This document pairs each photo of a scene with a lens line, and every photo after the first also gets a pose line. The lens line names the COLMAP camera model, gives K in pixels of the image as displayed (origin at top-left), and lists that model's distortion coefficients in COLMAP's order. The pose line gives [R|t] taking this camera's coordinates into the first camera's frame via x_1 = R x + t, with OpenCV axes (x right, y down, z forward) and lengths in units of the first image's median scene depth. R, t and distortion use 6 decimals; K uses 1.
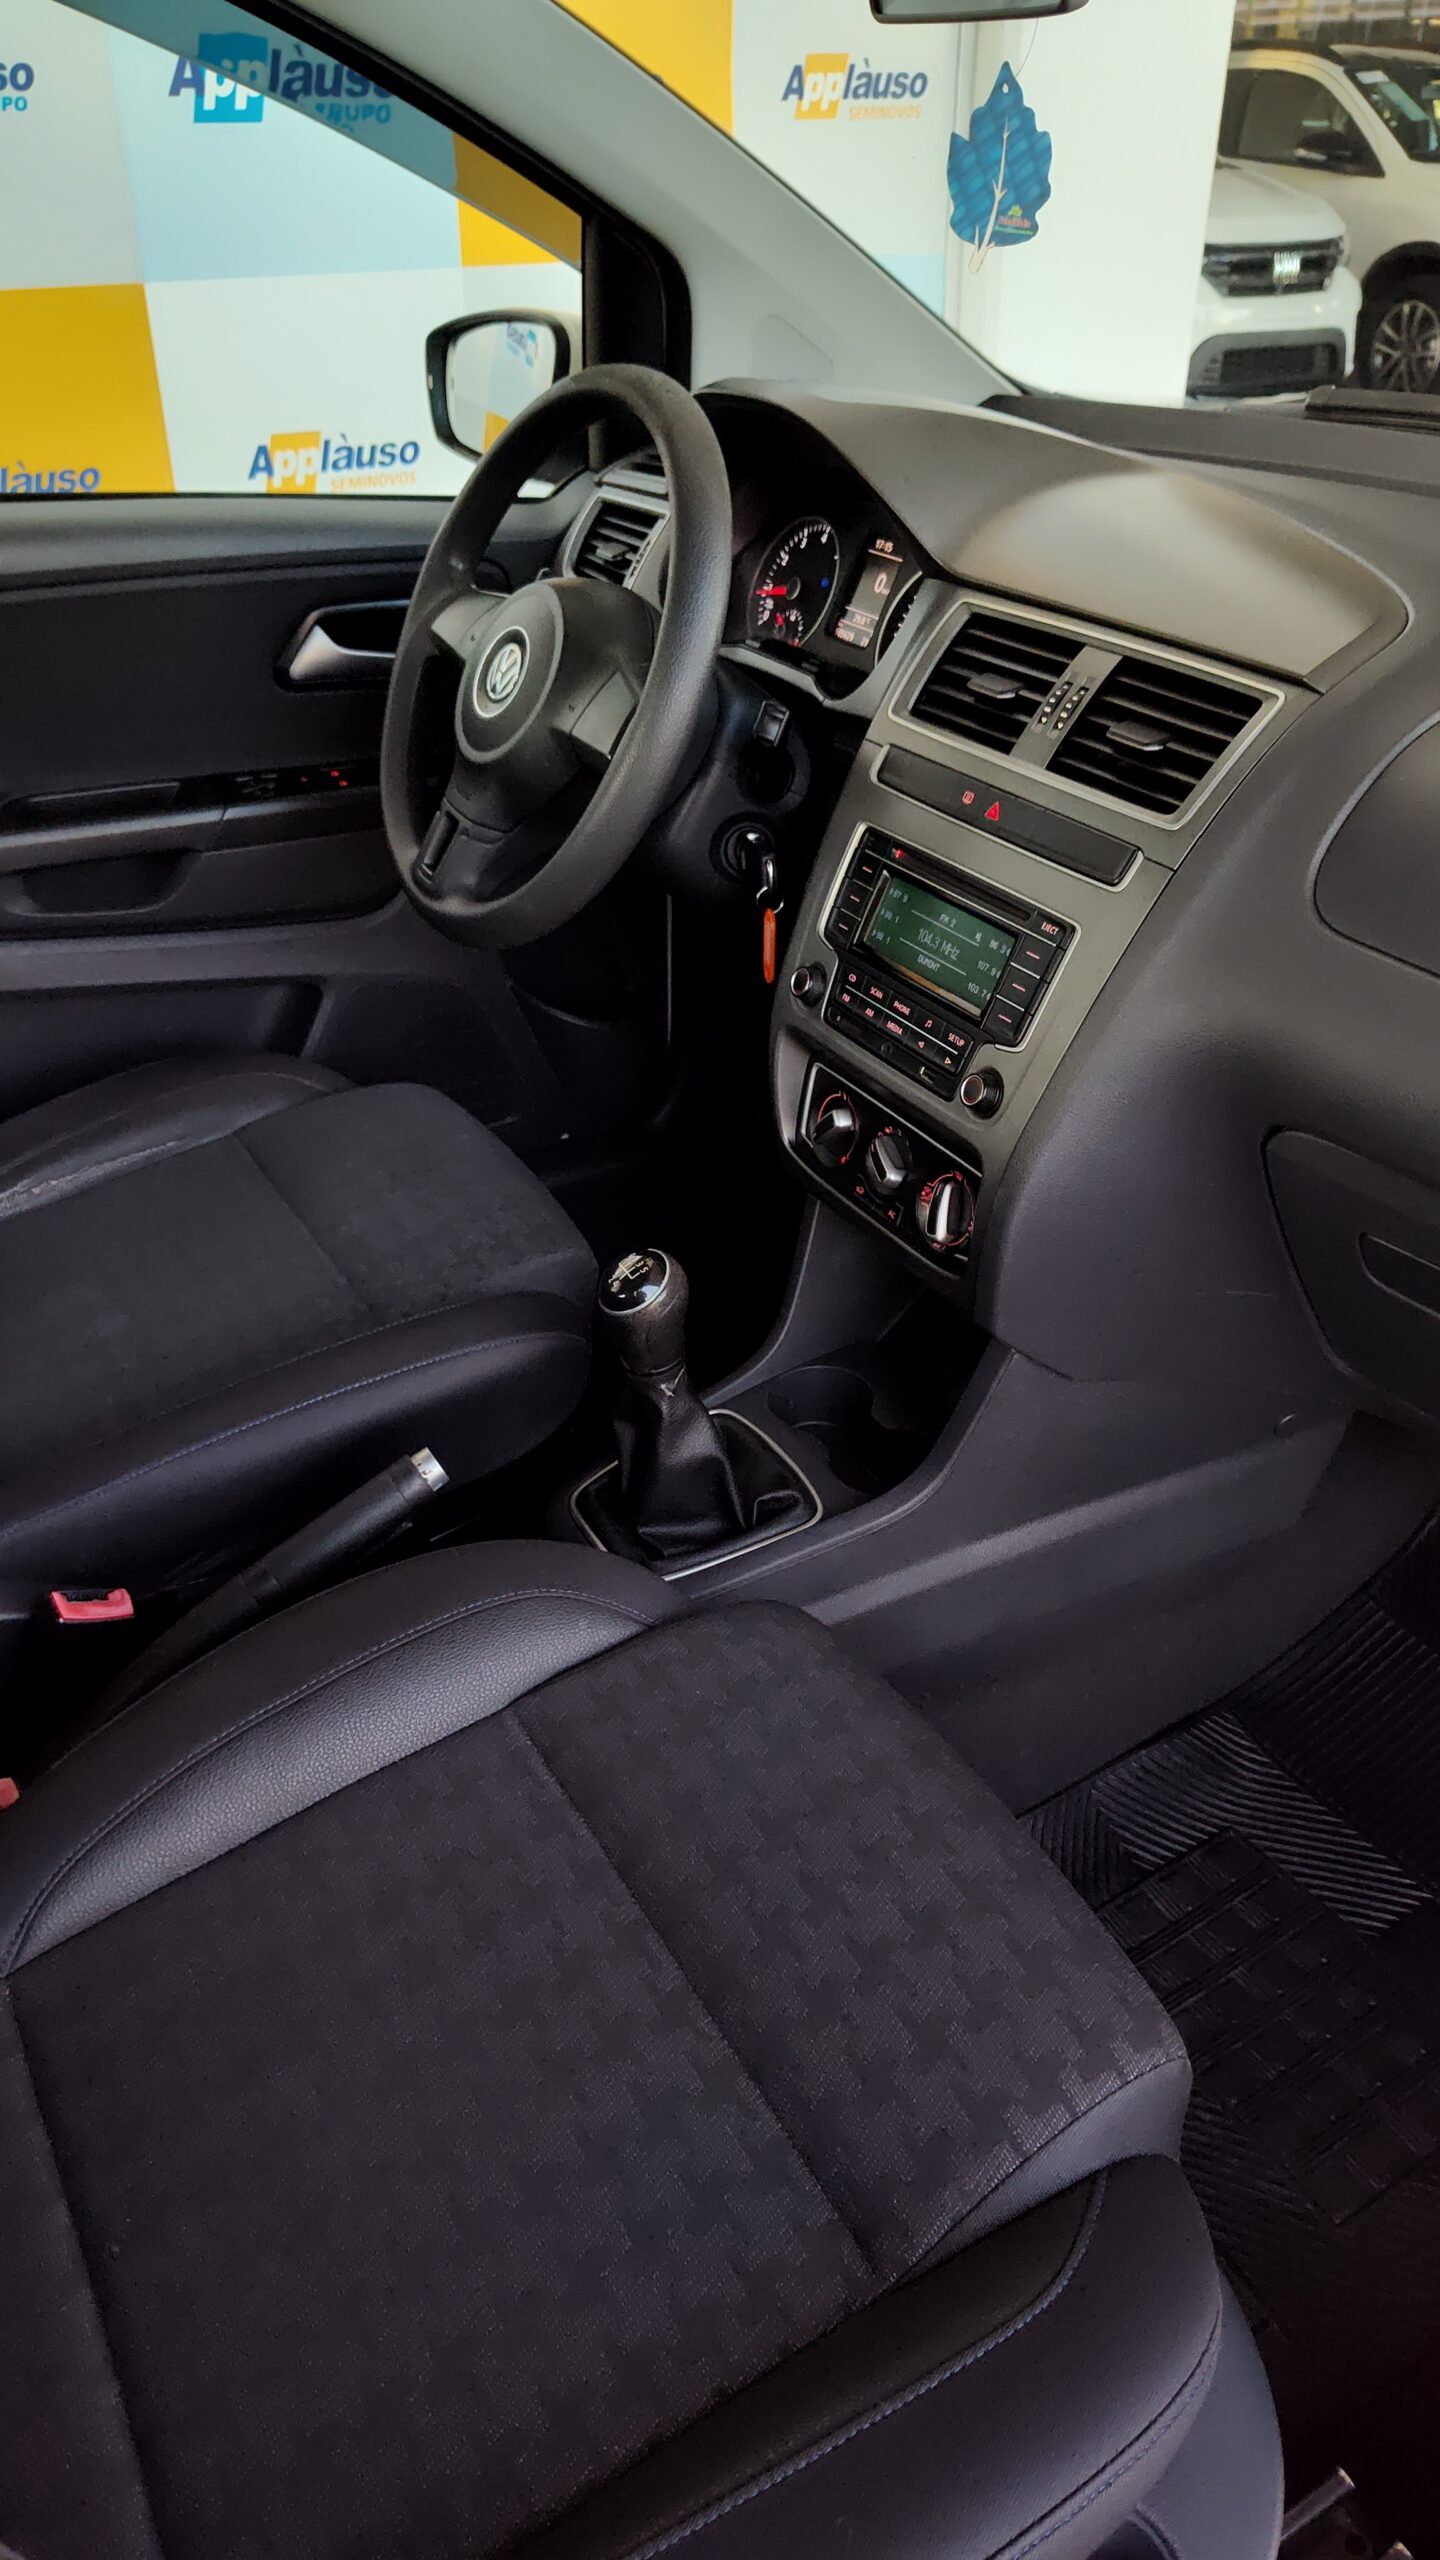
lens RADIAL K [[1772.7, 0, 706.1], [0, 1772.7, 1260.1], [0, 0, 1]] dist [0.036118, -0.041557]
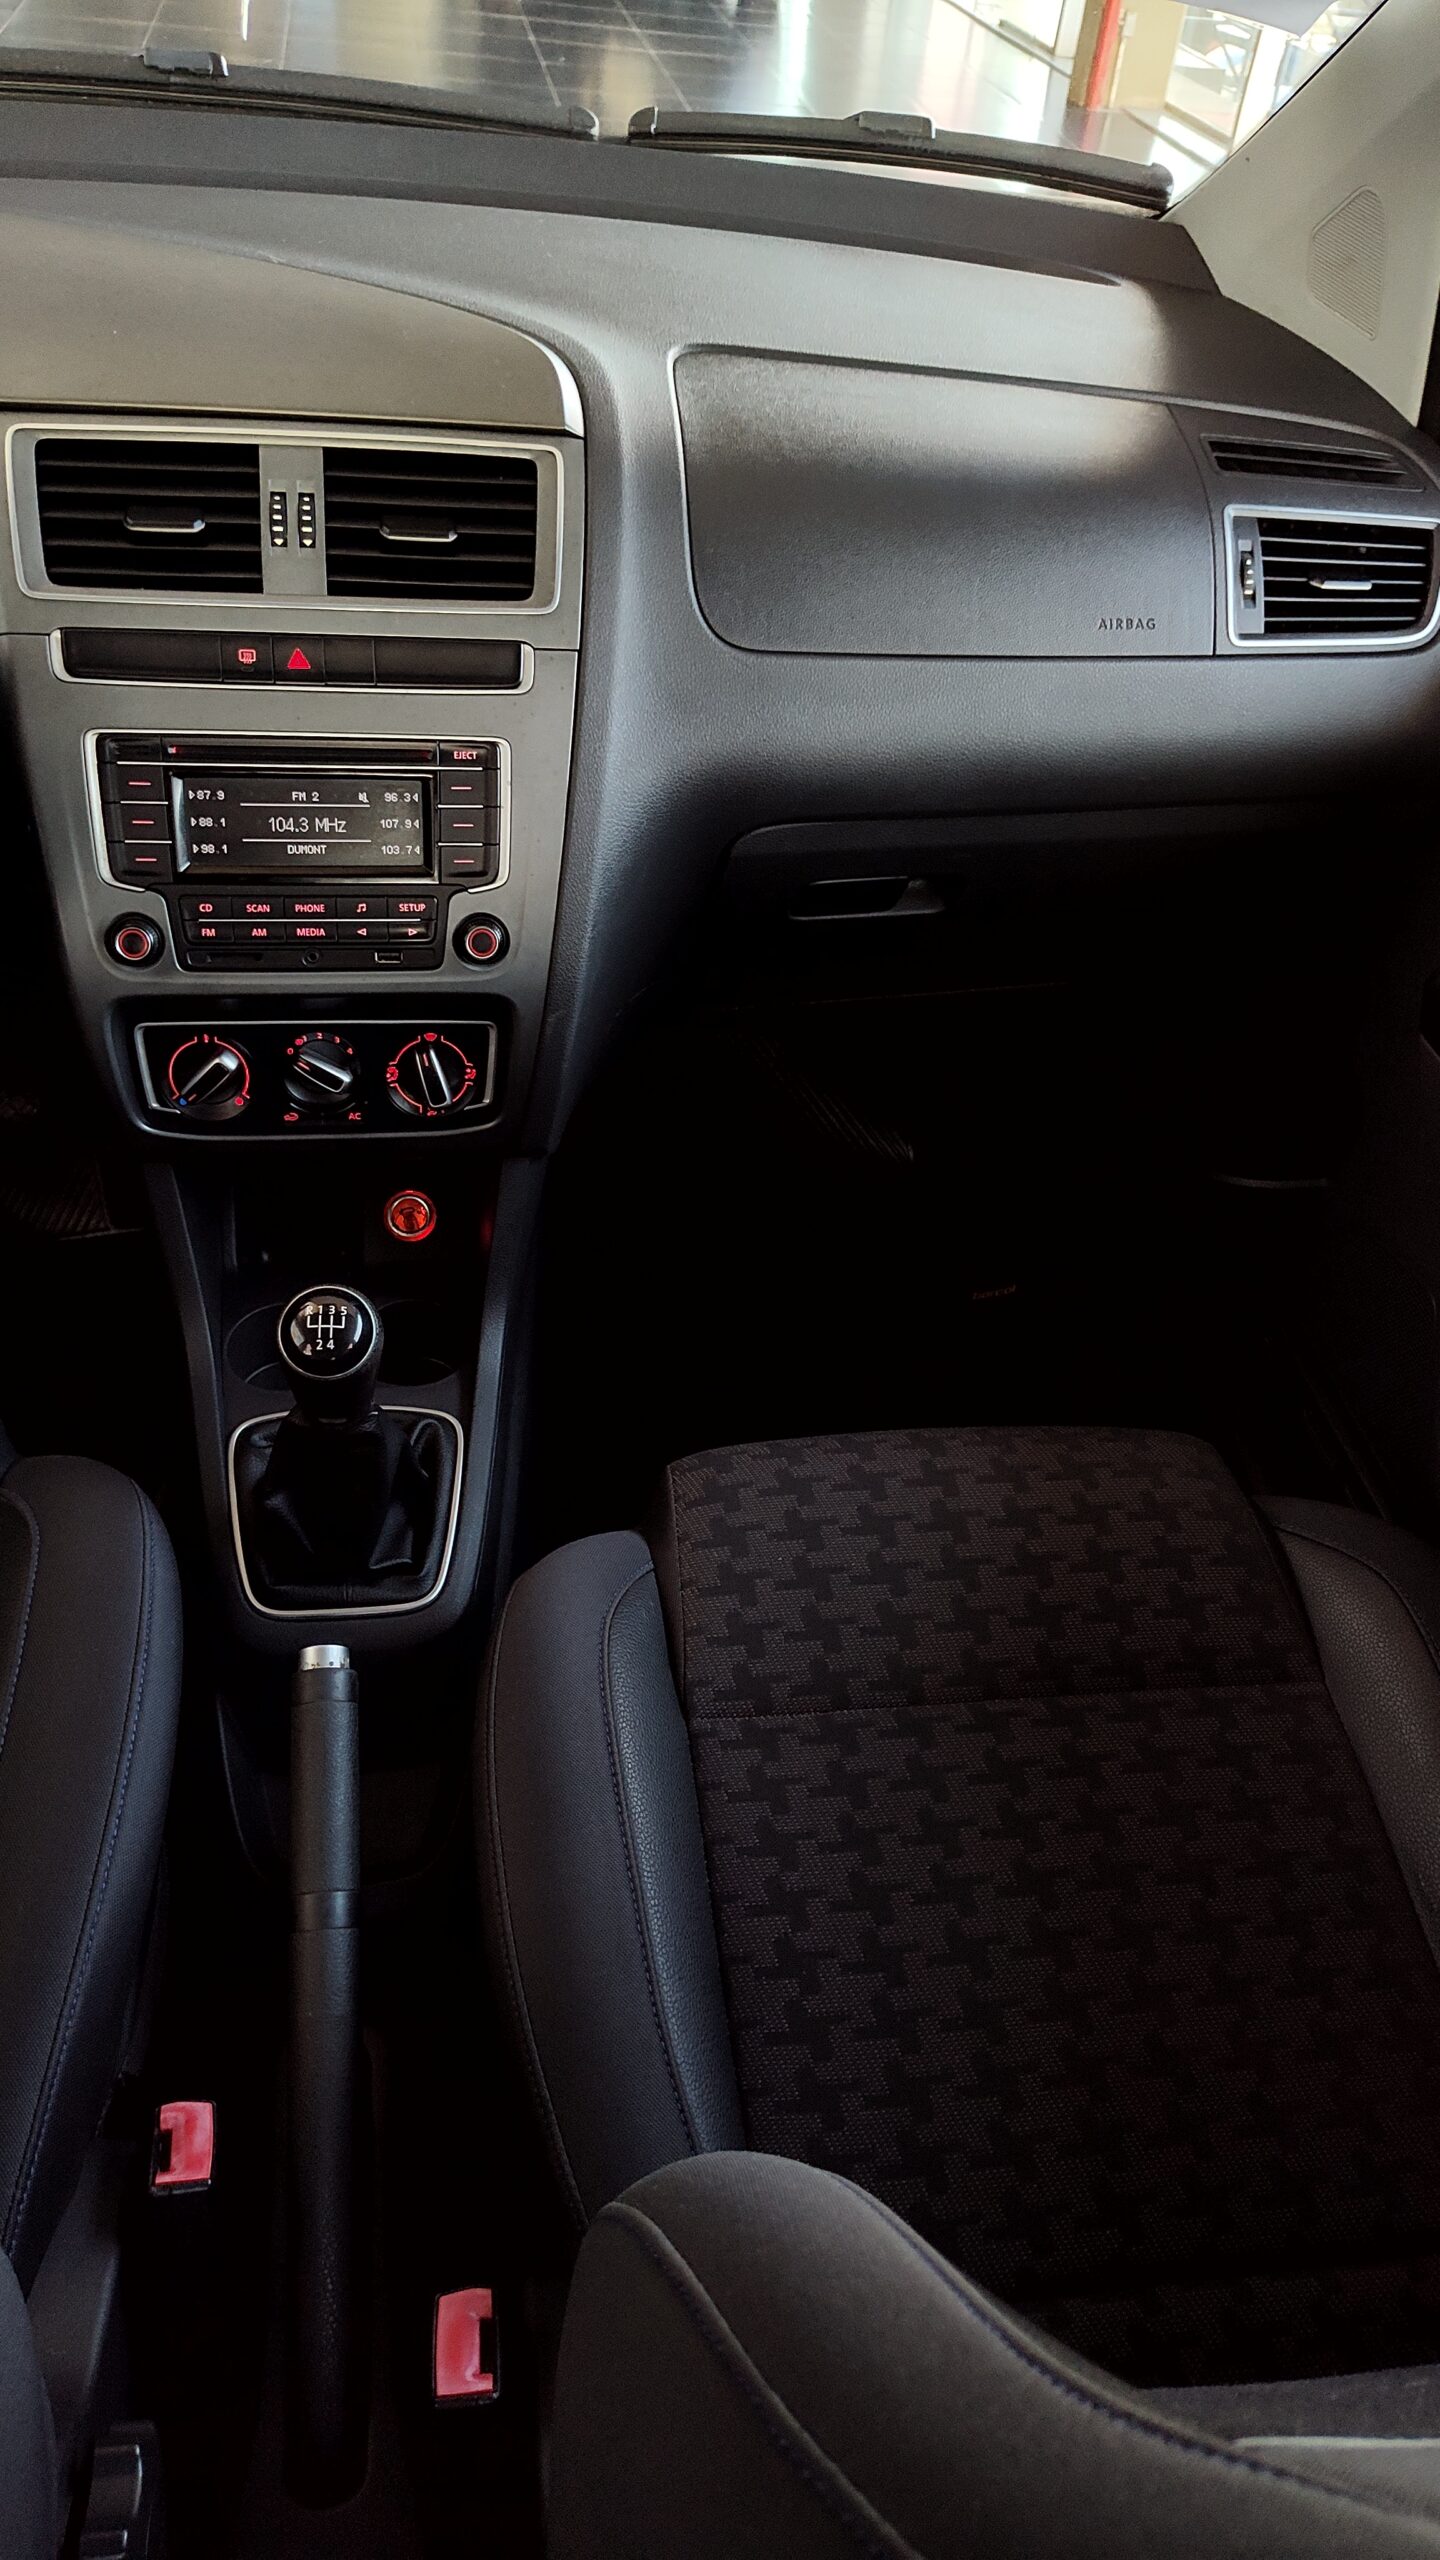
lens RADIAL K [[1748.0, 0, 690.0], [0, 1748.0, 1274.2], [0, 0, 1]] dist [0.020035, -0.004332]
pose [[0.375495, -0.595149, 0.710493, -0.526619], [0.418532, 0.792860, 0.442950, -0.291916], [-0.826943, 0.131038, 0.546803, 0.368446]]
